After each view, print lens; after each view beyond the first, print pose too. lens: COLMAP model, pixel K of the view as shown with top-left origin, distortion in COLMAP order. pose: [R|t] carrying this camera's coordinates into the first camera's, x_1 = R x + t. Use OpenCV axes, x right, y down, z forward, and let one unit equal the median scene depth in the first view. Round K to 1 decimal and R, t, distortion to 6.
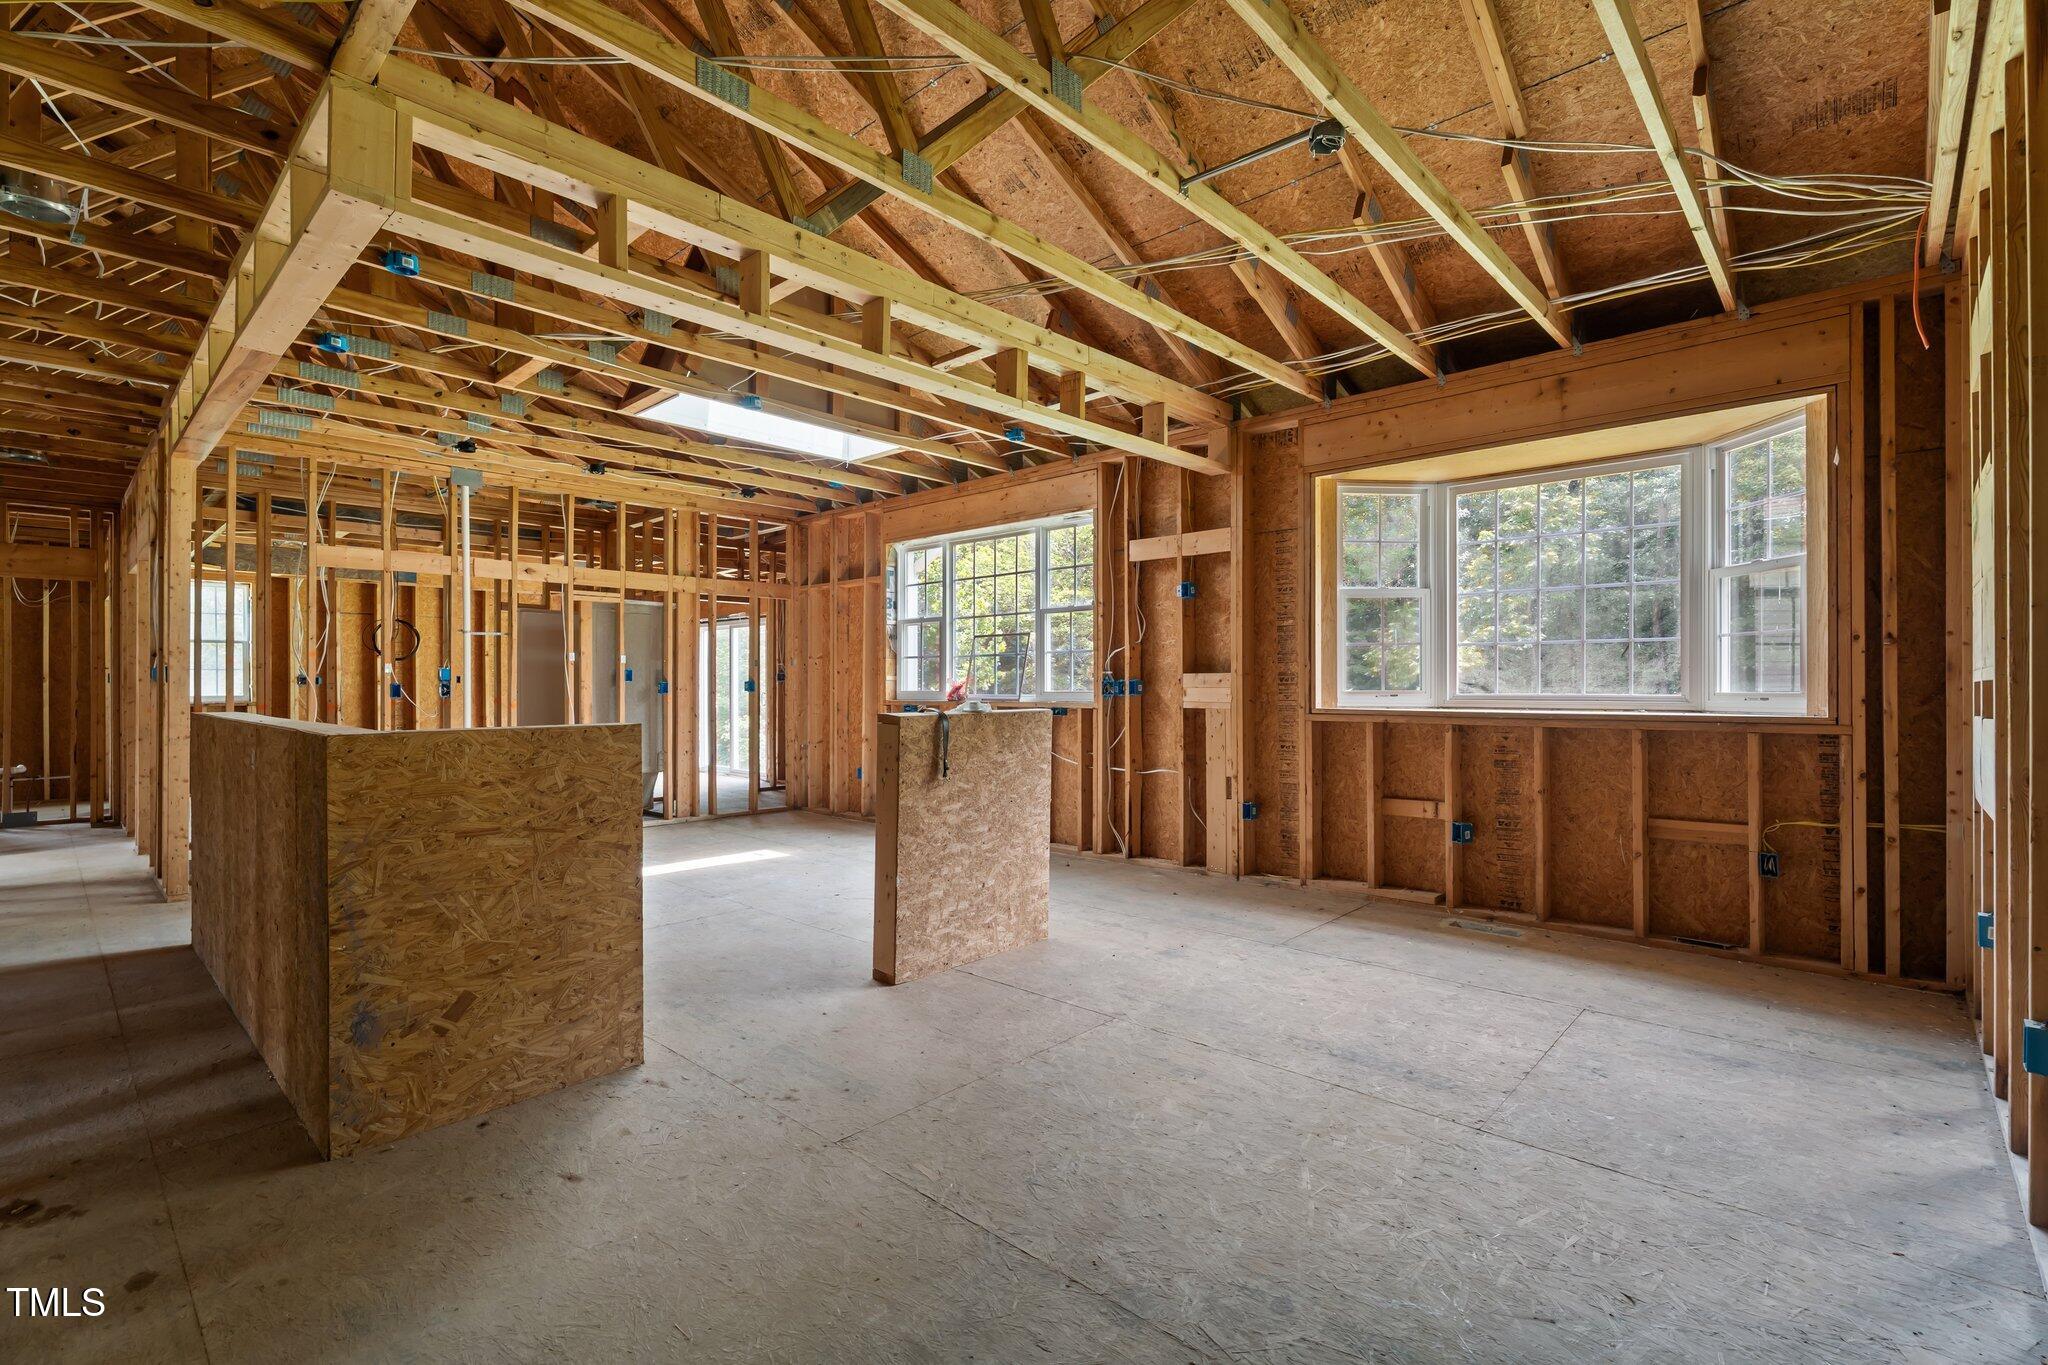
lens RADIAL K [[921.5, 0, 1024.0], [0, 921.5, 682.5], [0, 0, 1]] dist [0.000146, 0.000040]
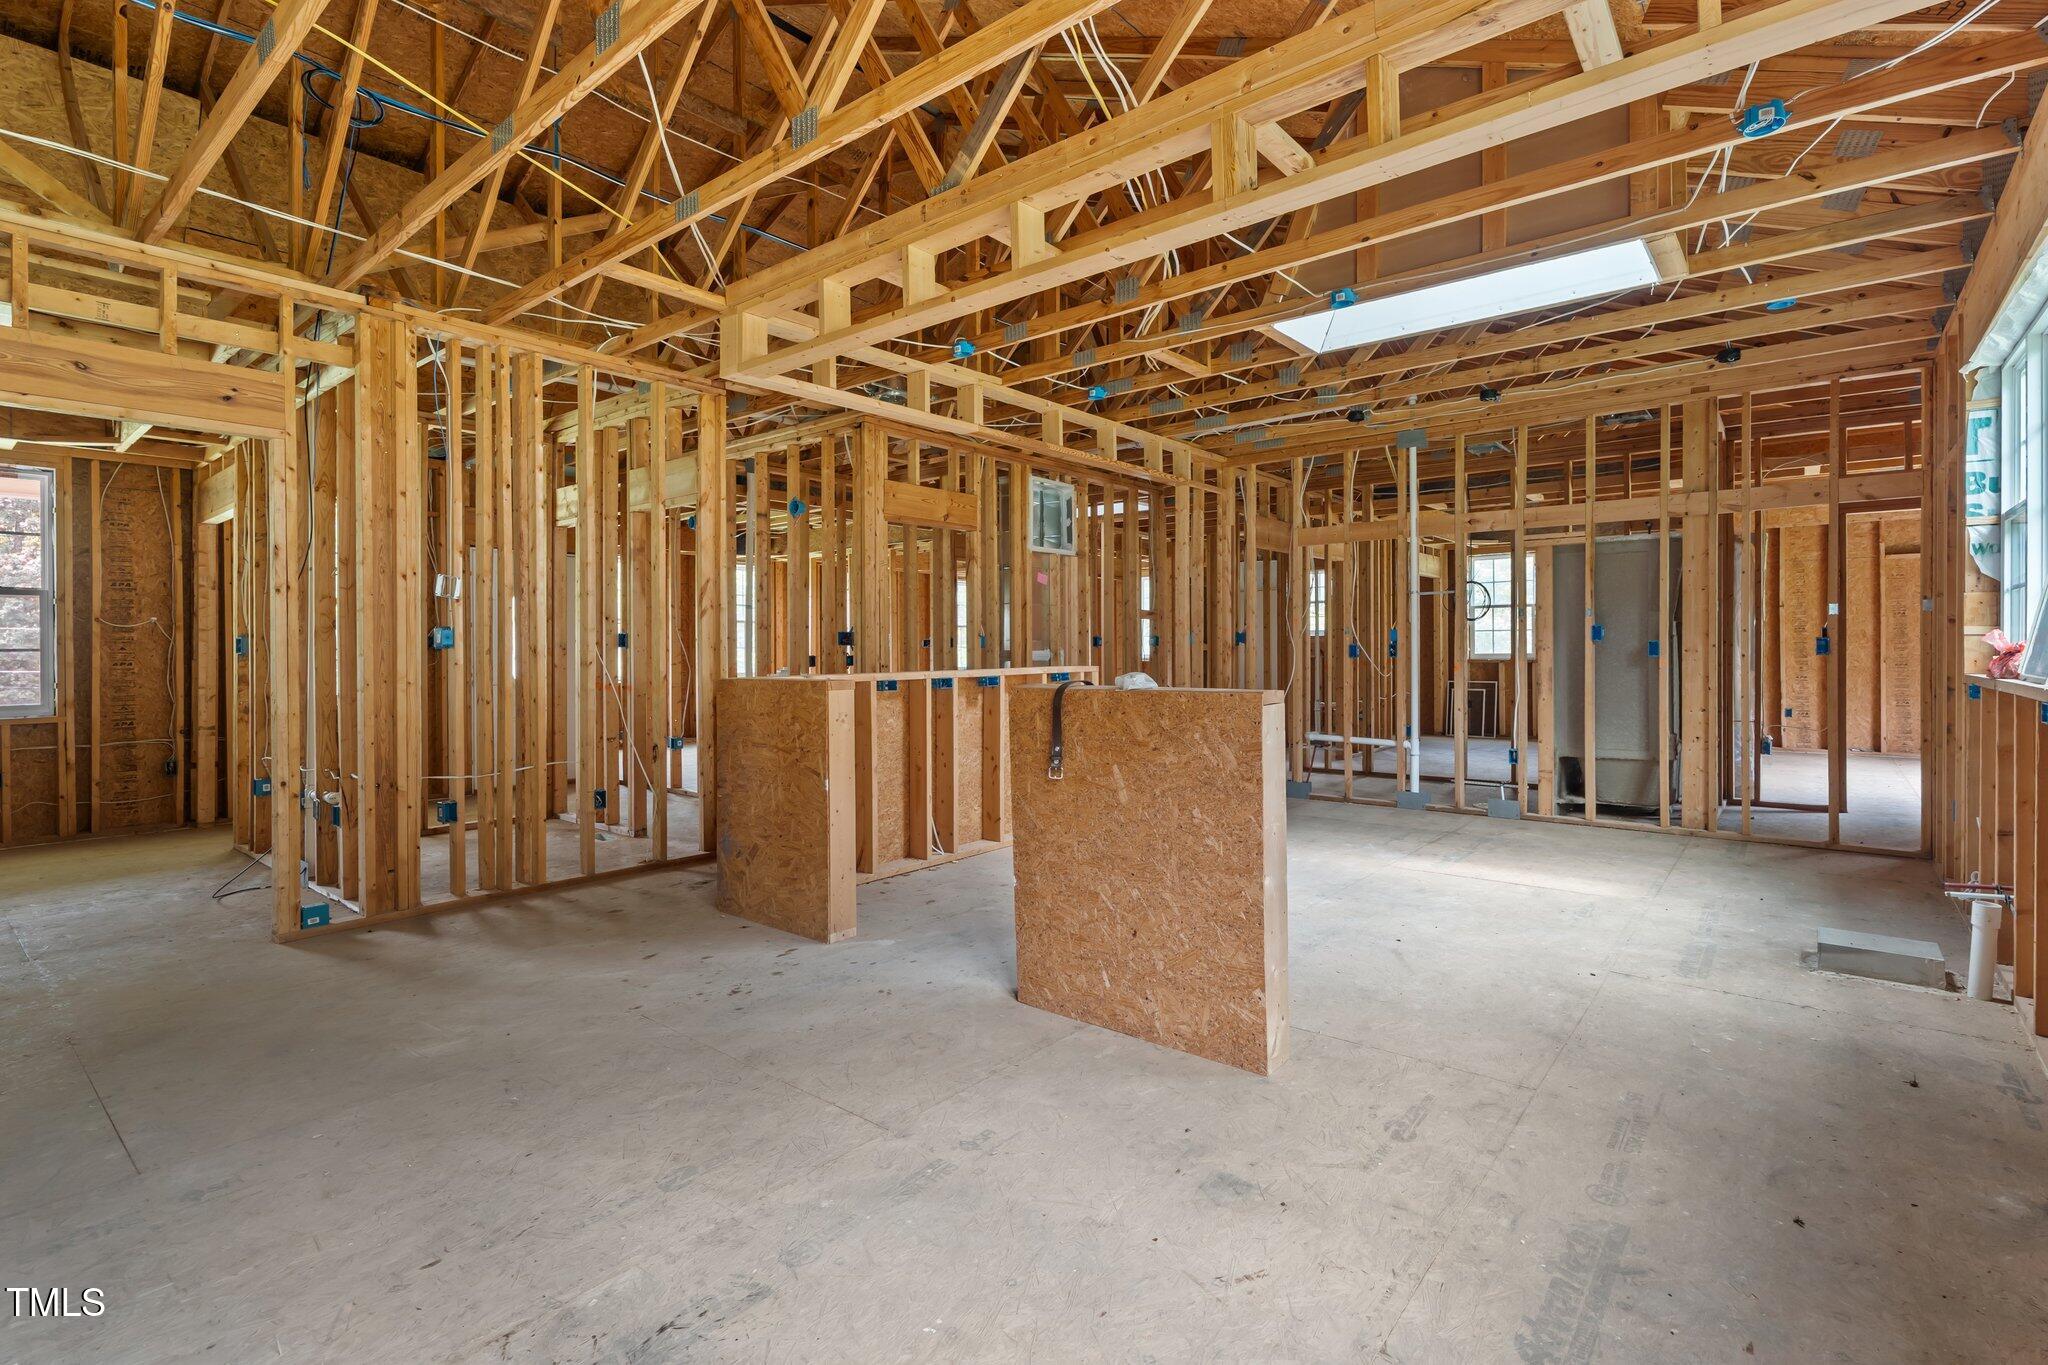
lens RADIAL K [[943.0, 0, 1030.0], [0, 943.0, 649.7], [0, 0, 1]] dist [-0.000977, -0.000064]
pose [[0.065106, 0.004984, -0.997866, 0.356790], [0.007716, 0.999955, 0.005498, -0.000793], [0.997848, -0.008057, 0.065065, 0.465281]]
